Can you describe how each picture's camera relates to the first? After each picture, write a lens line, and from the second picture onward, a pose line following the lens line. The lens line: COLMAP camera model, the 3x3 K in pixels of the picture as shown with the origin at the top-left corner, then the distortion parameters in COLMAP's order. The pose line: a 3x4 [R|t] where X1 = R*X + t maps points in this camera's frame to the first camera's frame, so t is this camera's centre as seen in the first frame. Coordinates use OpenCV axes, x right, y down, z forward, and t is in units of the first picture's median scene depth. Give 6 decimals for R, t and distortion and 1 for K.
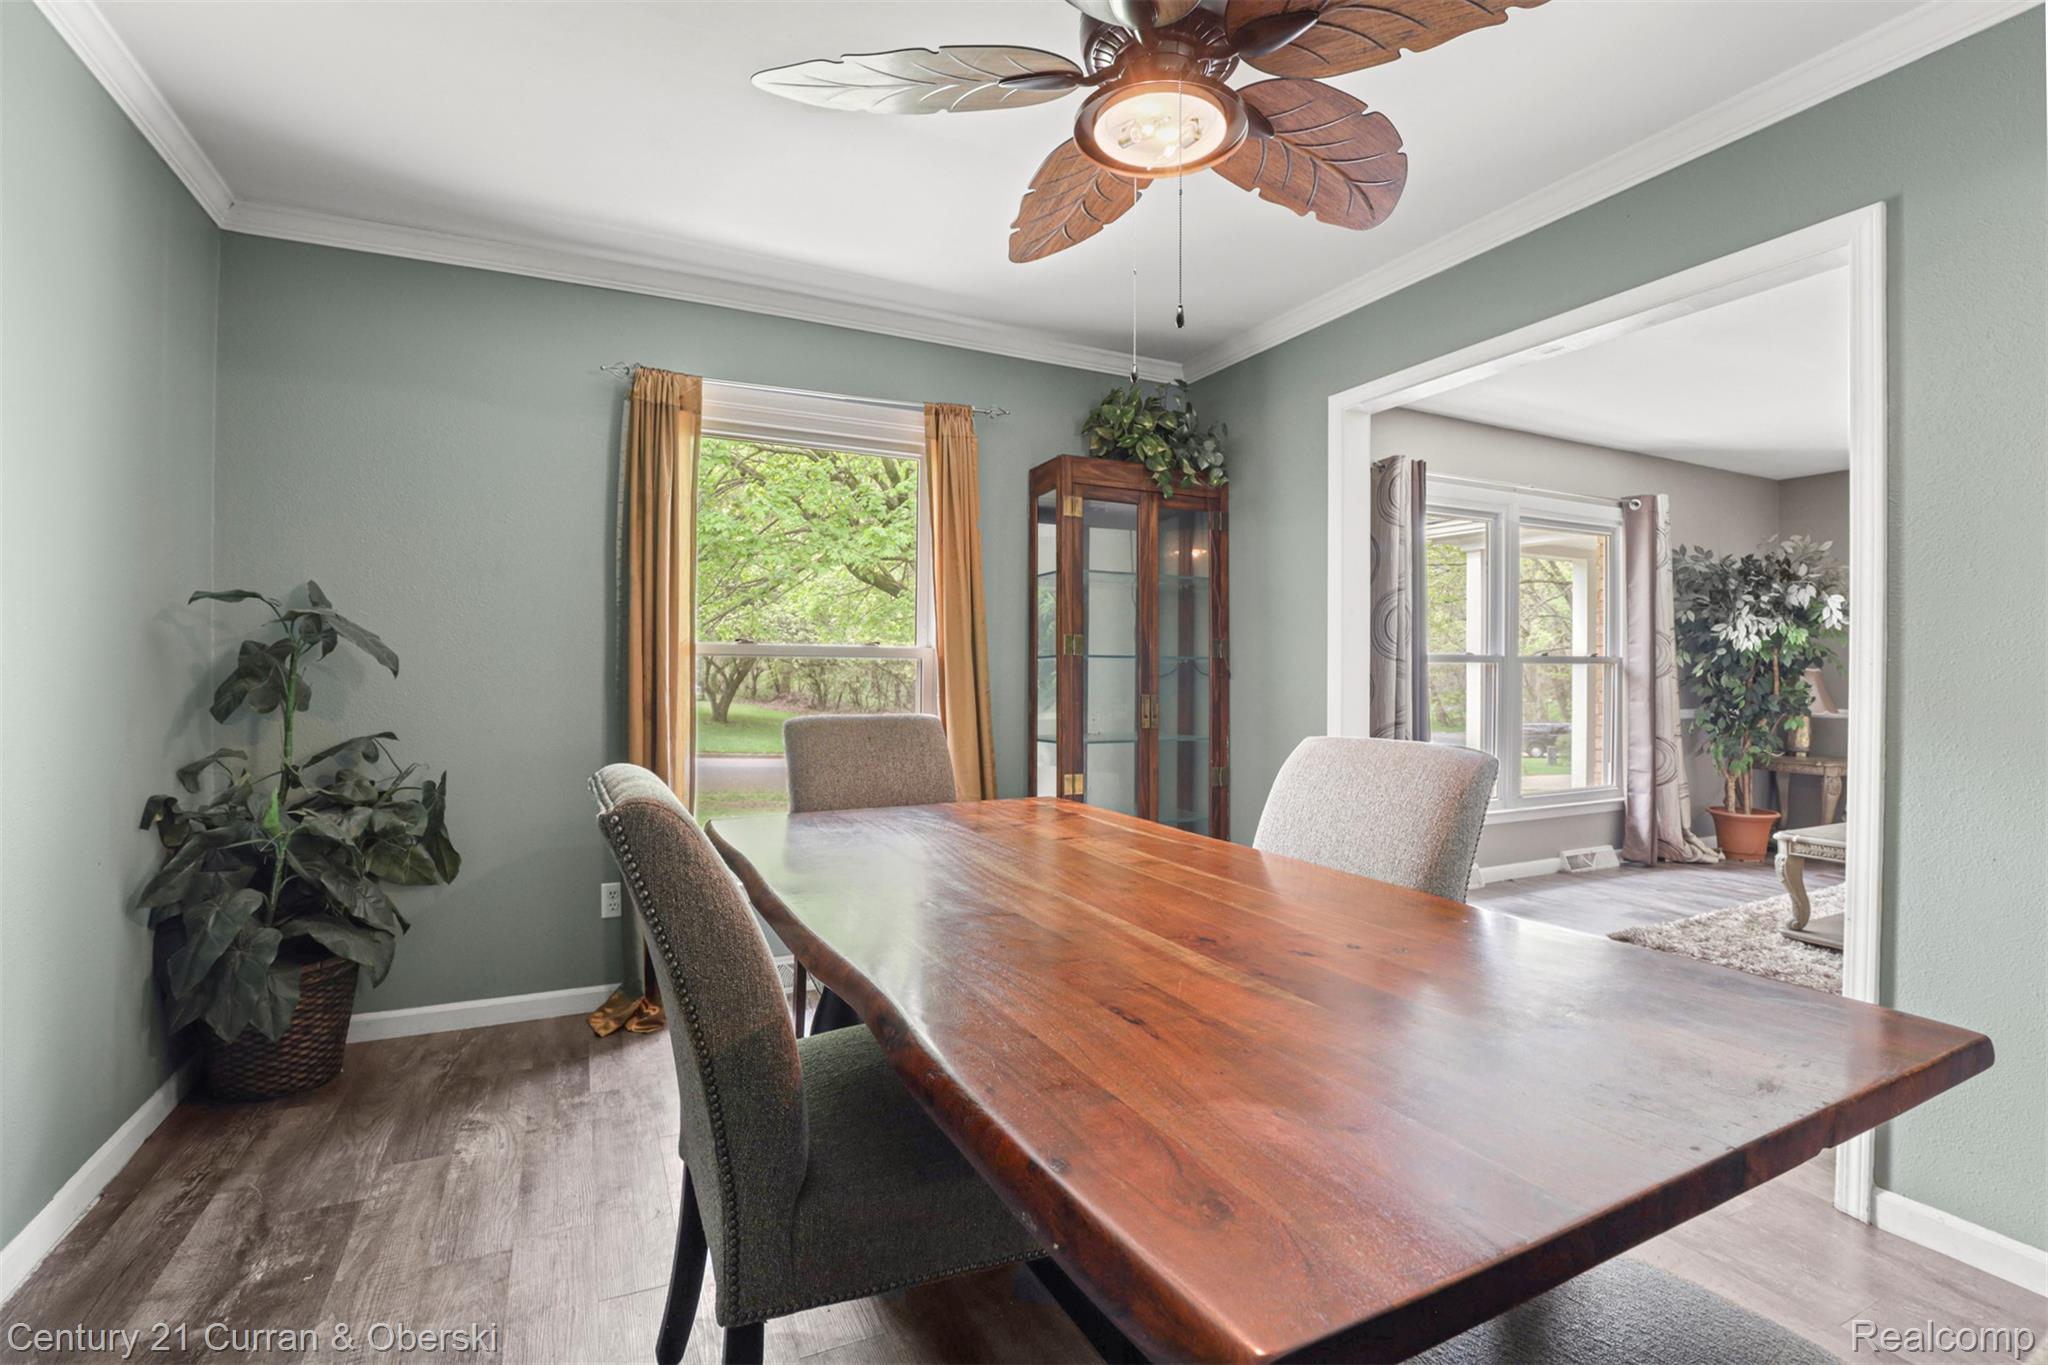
lens RADIAL K [[943.8, 0, 1028.8], [0, 943.8, 681.2], [0, 0, 1]] dist [-0.037993, 0.007186]
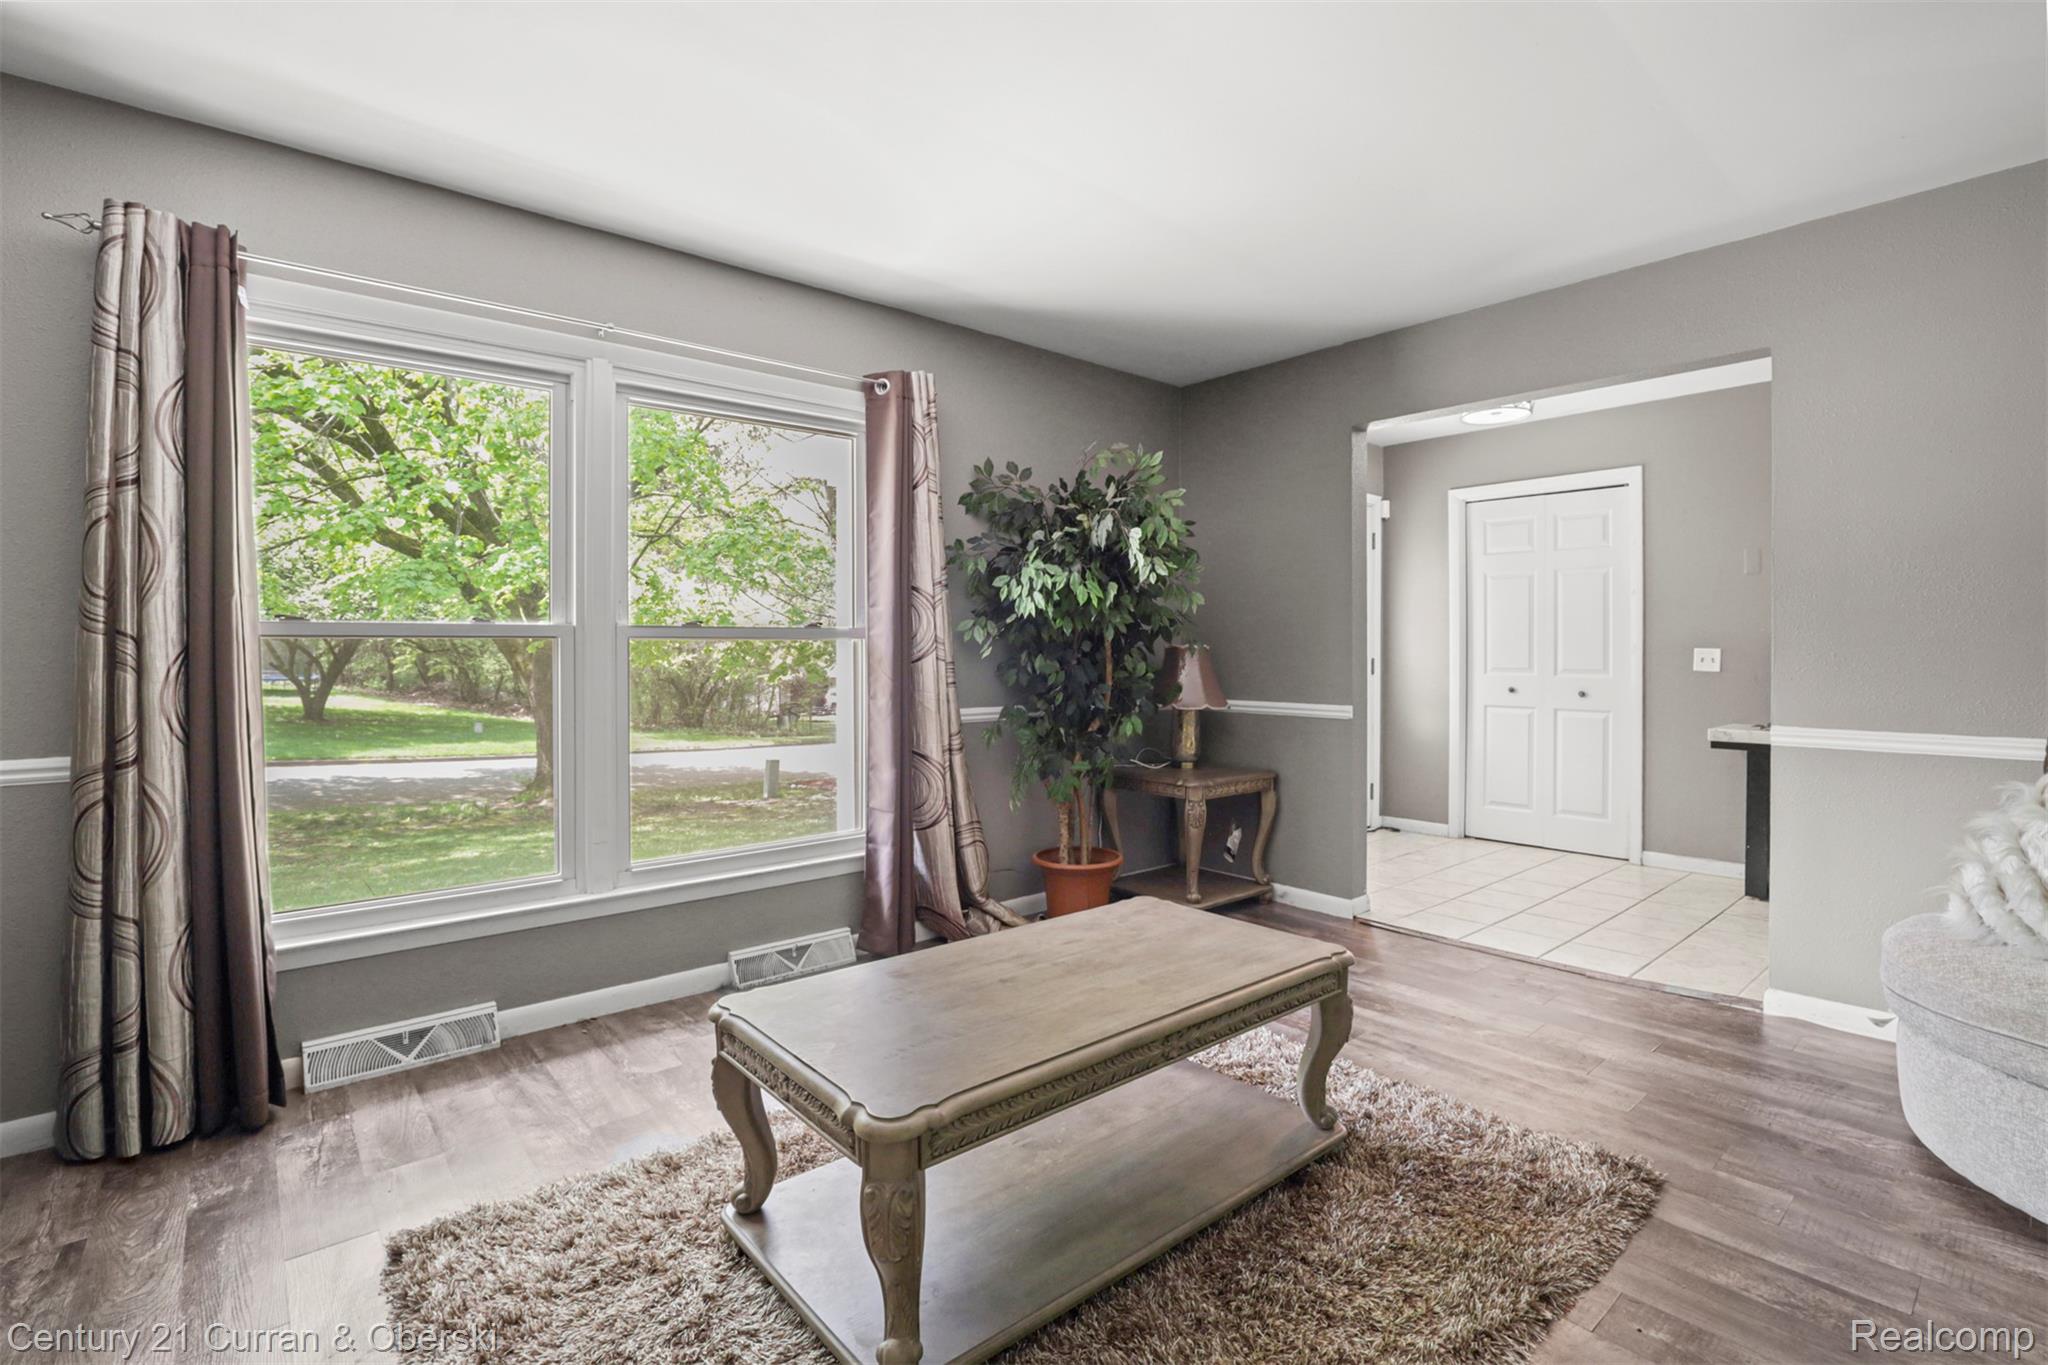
lens RADIAL K [[943.8, 0, 1025.6], [0, 943.8, 667.1], [0, 0, 1]] dist [-0.037993, 0.007186]
pose [[0.971888, -0.011166, 0.235180, 0.599895], [0.010853, 0.999938, 0.002626, -0.000057], [-0.235195, 0.000000, 0.971948, 0.357468]]
